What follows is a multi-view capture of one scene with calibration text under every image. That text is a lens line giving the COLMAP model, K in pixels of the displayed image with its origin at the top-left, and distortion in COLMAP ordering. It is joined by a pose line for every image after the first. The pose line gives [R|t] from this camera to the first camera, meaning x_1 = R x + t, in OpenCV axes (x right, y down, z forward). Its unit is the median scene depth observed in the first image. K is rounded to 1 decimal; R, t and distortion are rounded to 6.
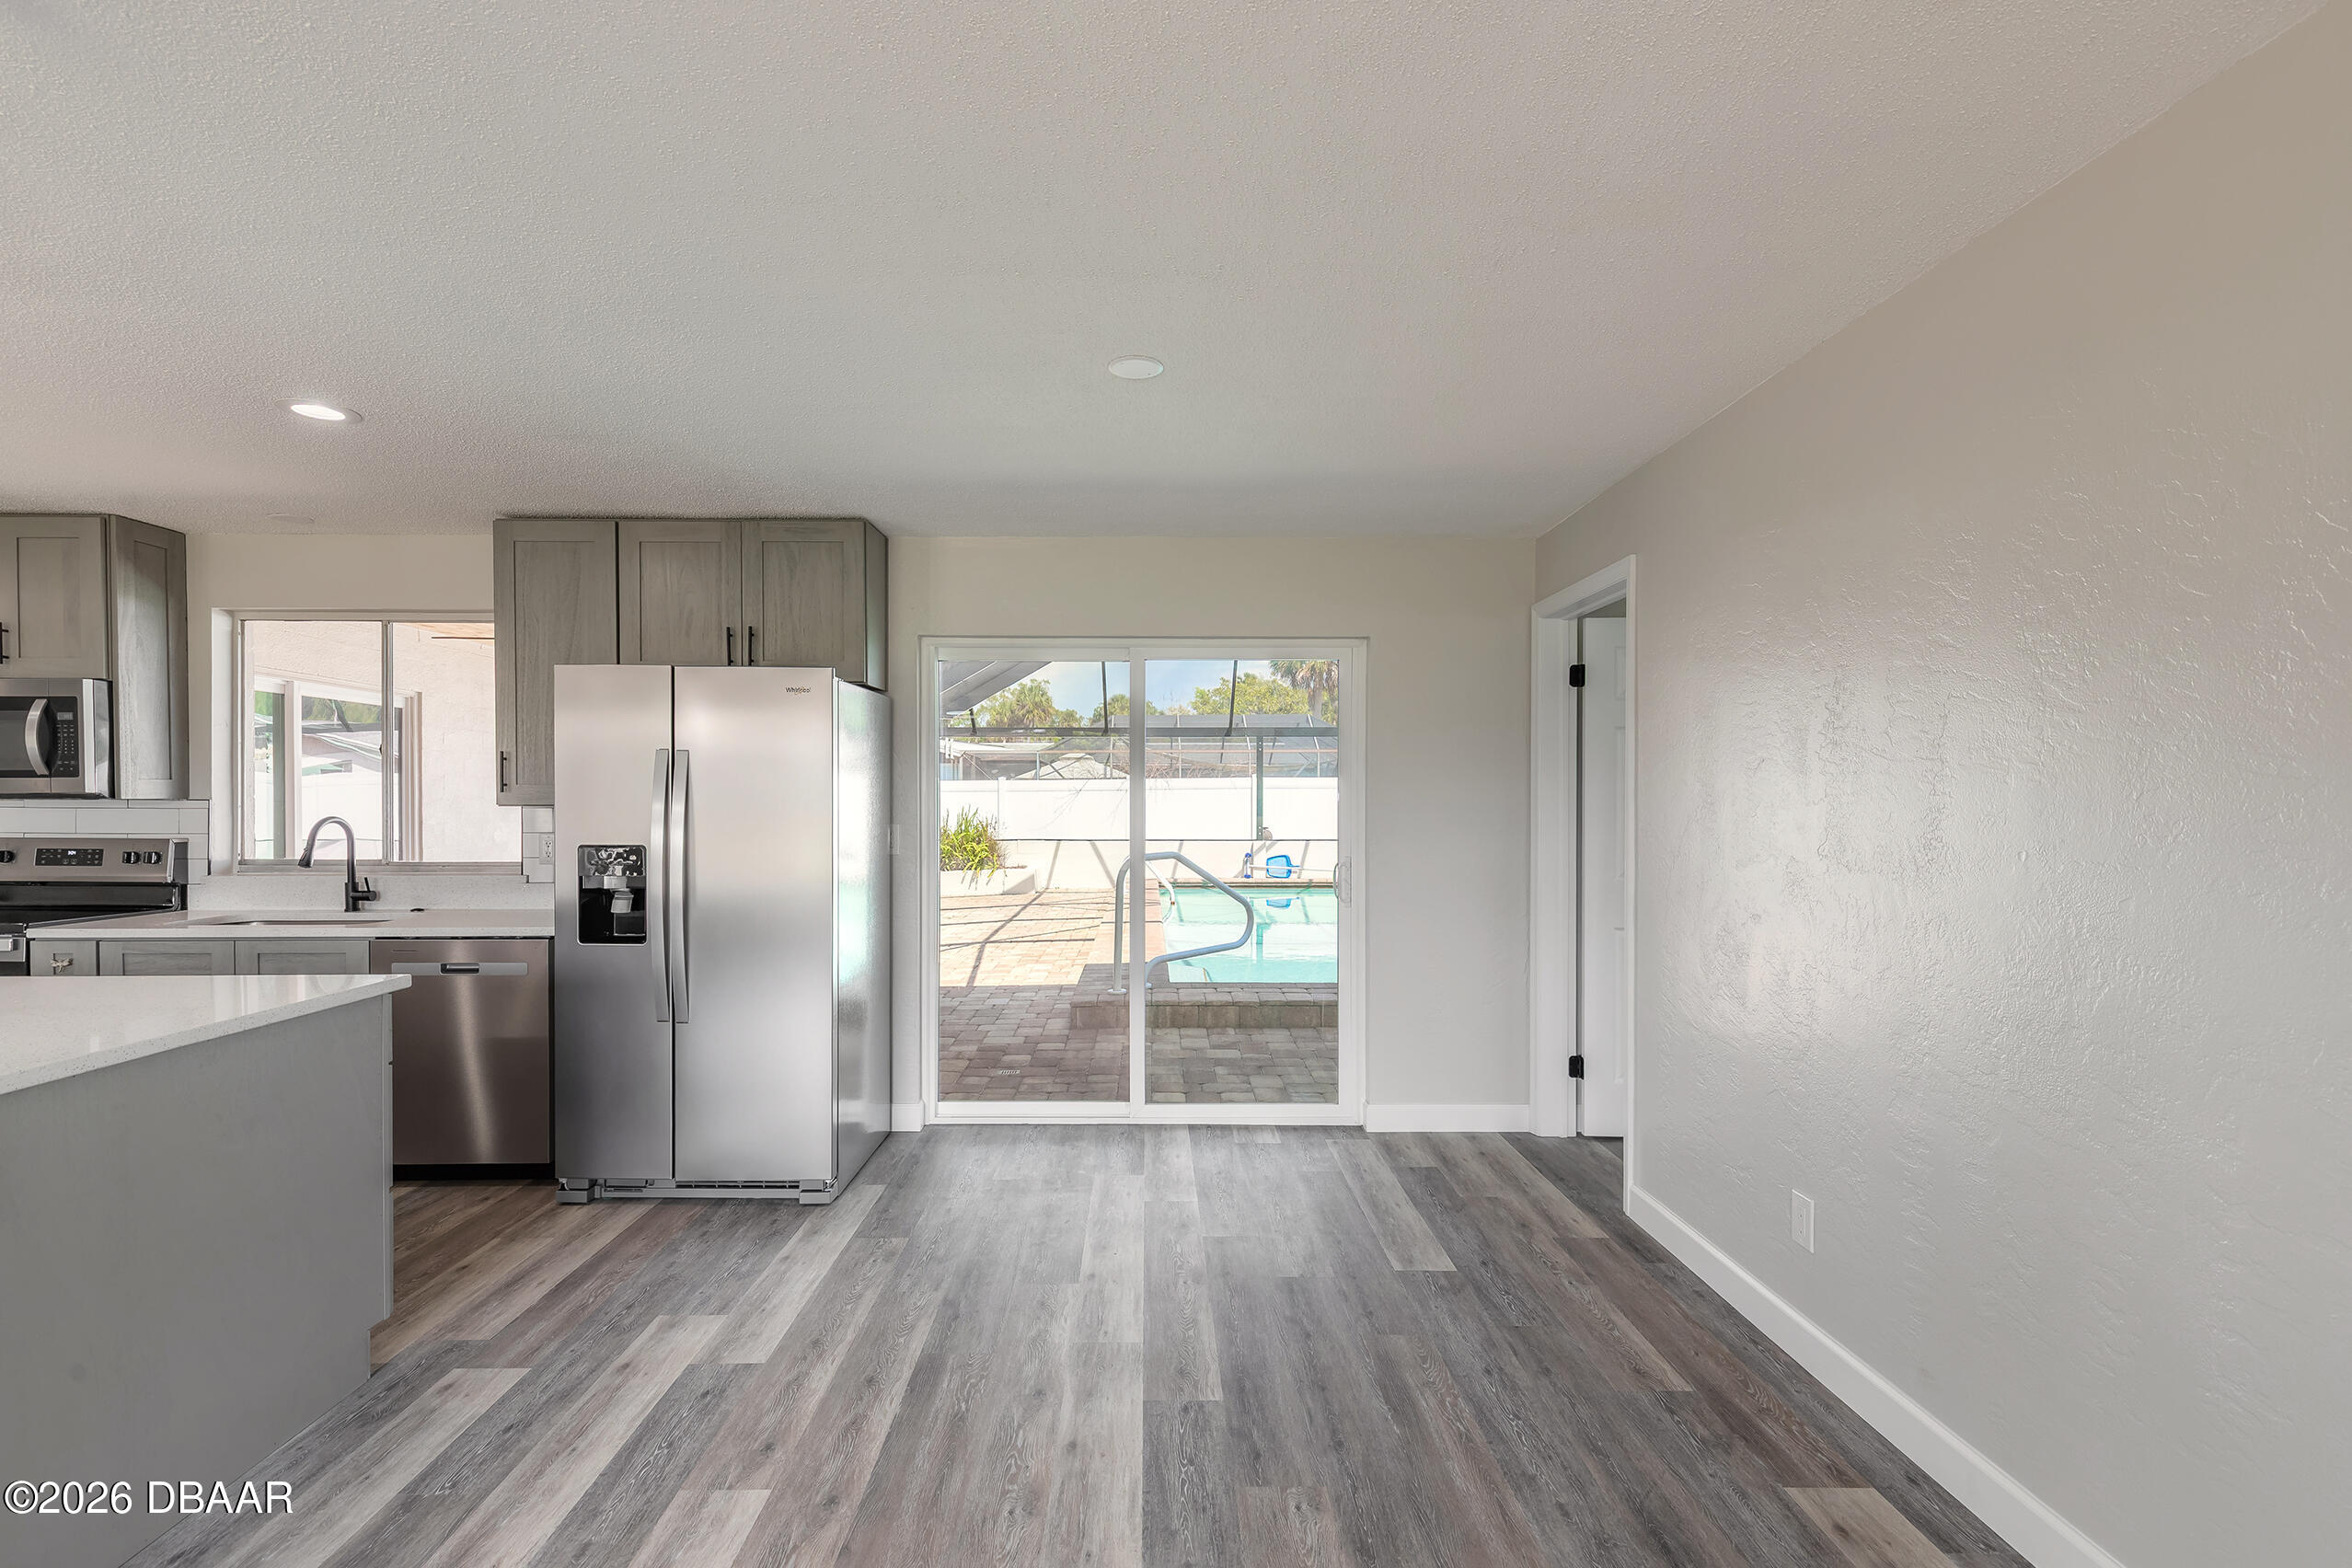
lens RADIAL K [[1092.6, 0, 1161.4], [0, 1092.6, 812.0], [0, 0, 1]] dist [0.005509, 0.000384]
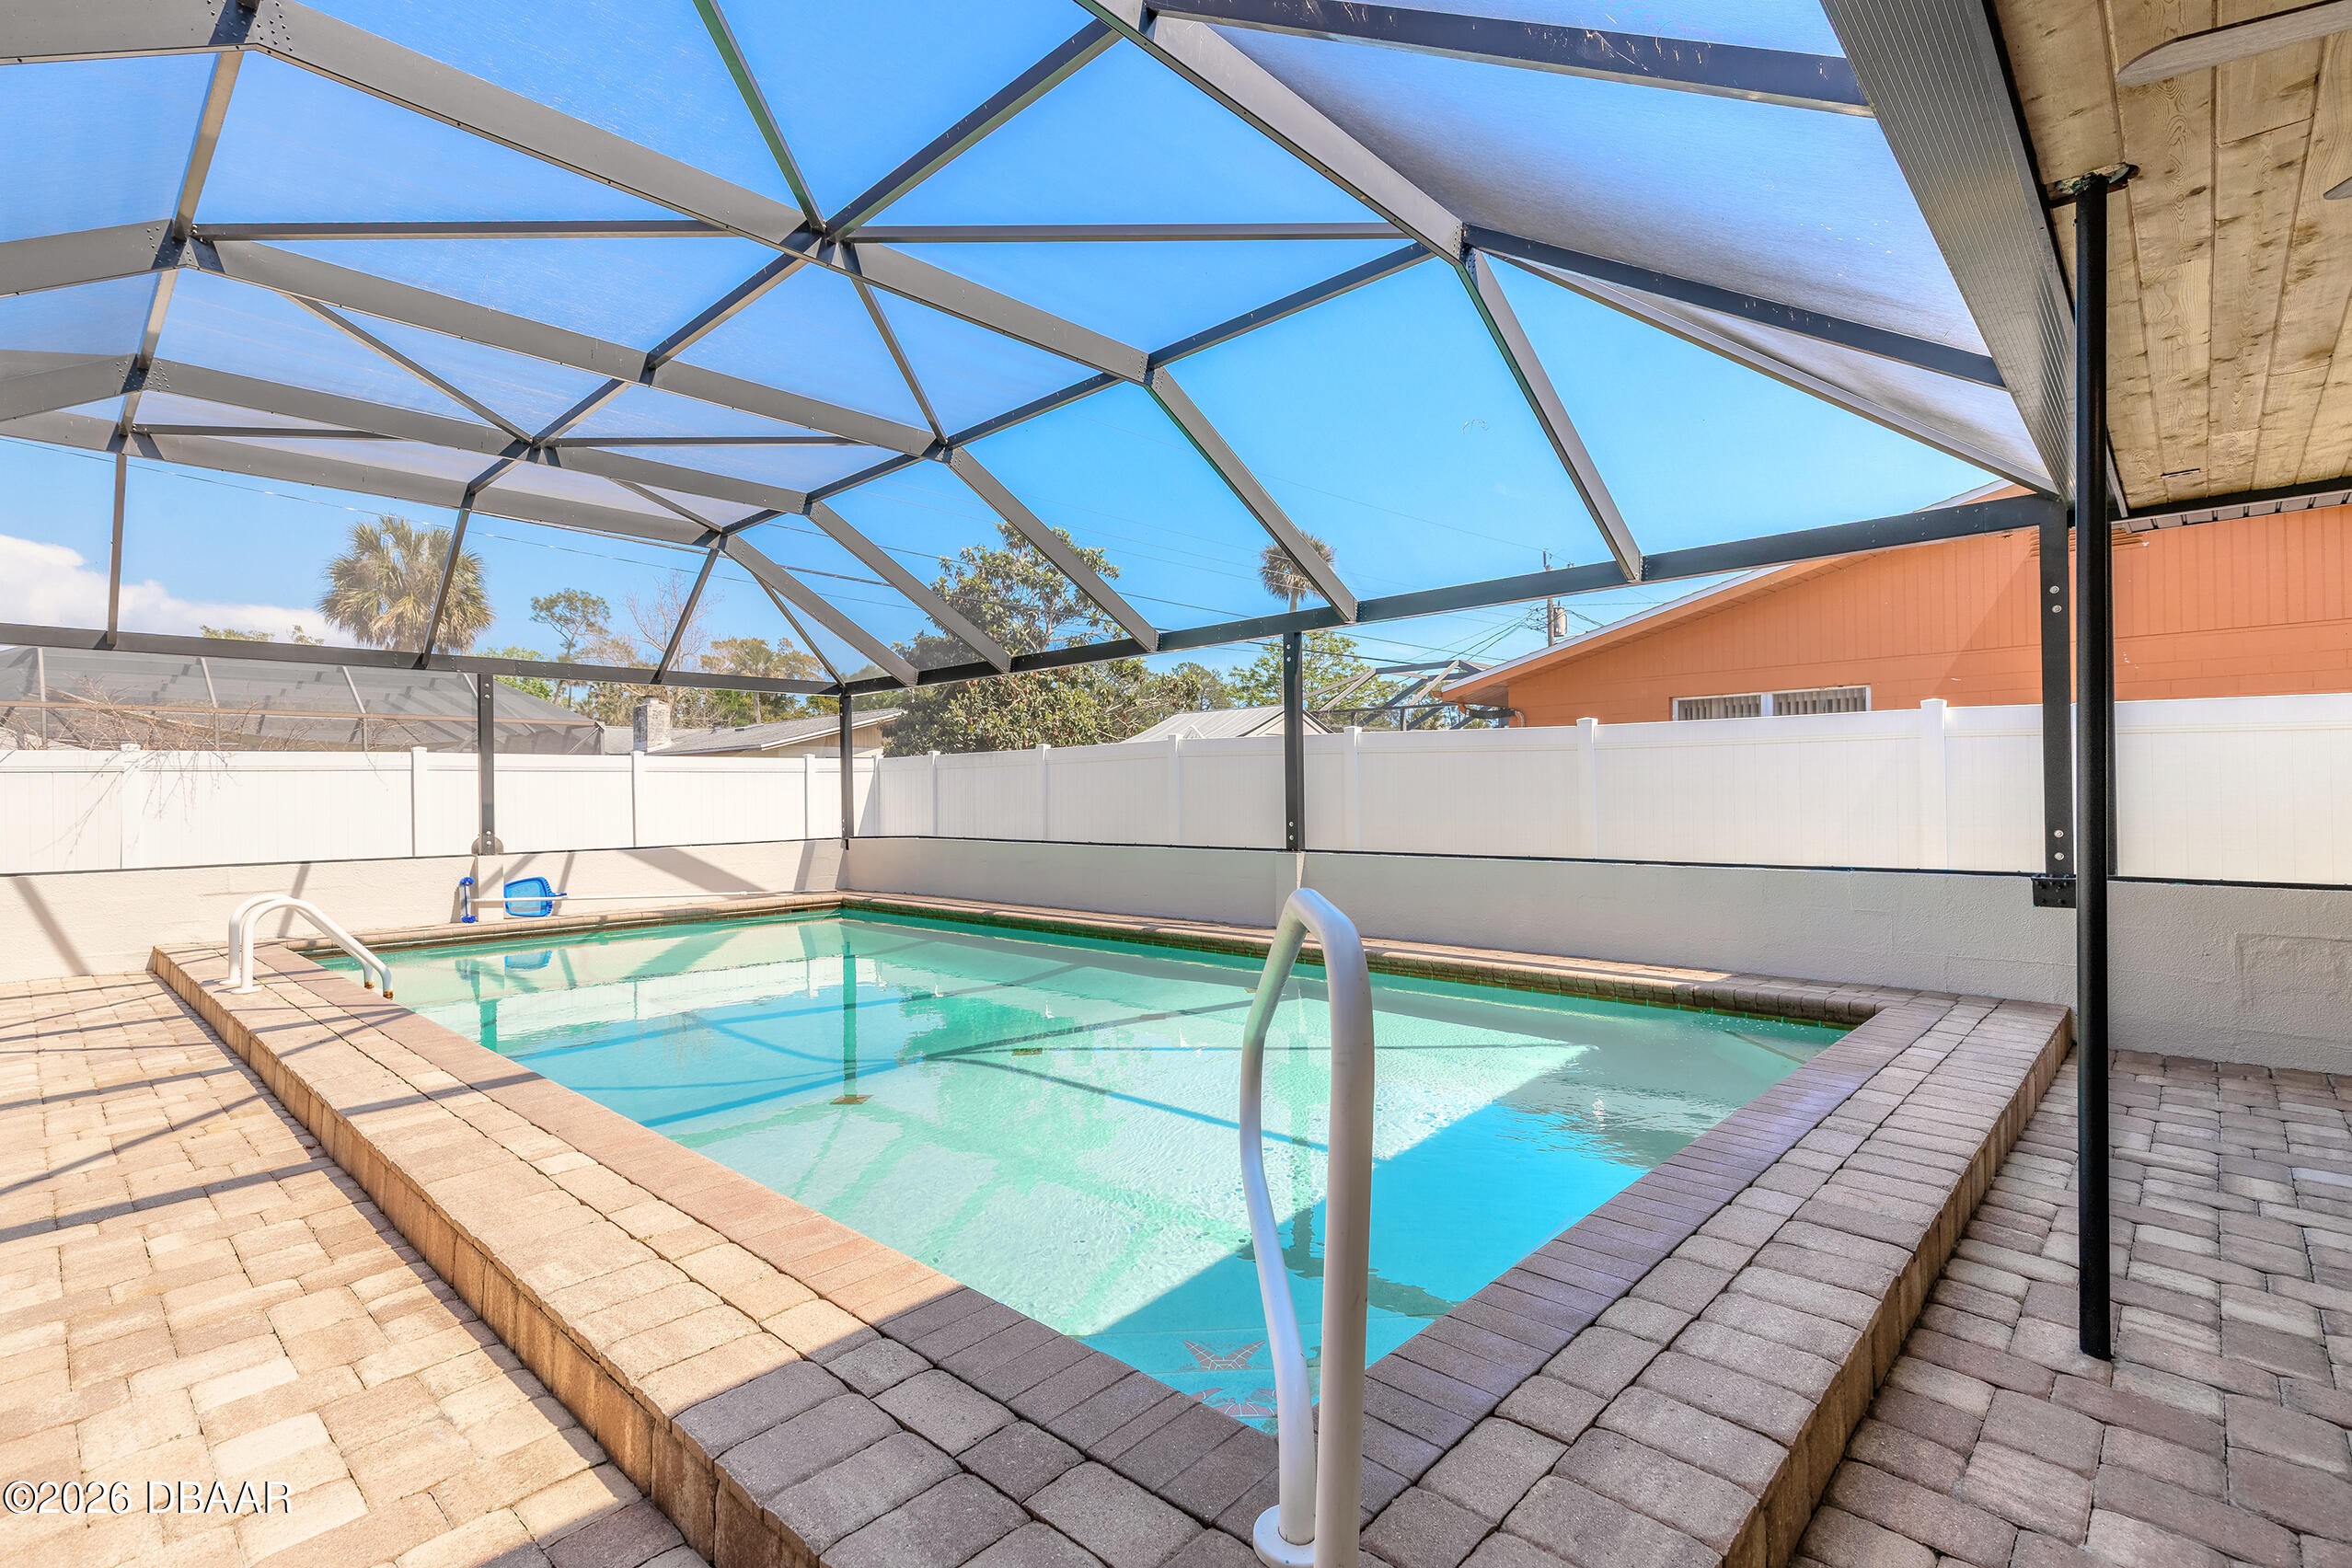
lens RADIAL K [[1087.3, 0, 1169.0], [0, 1087.3, 789.5], [0, 0, 1]] dist [0.005315, 0.000313]
pose [[0.696887, -0.007280, 0.717144, -0.298665], [0.021838, 0.999700, -0.011073, 0.025034], [-0.716849, 0.023378, 0.696837, 1.479950]]
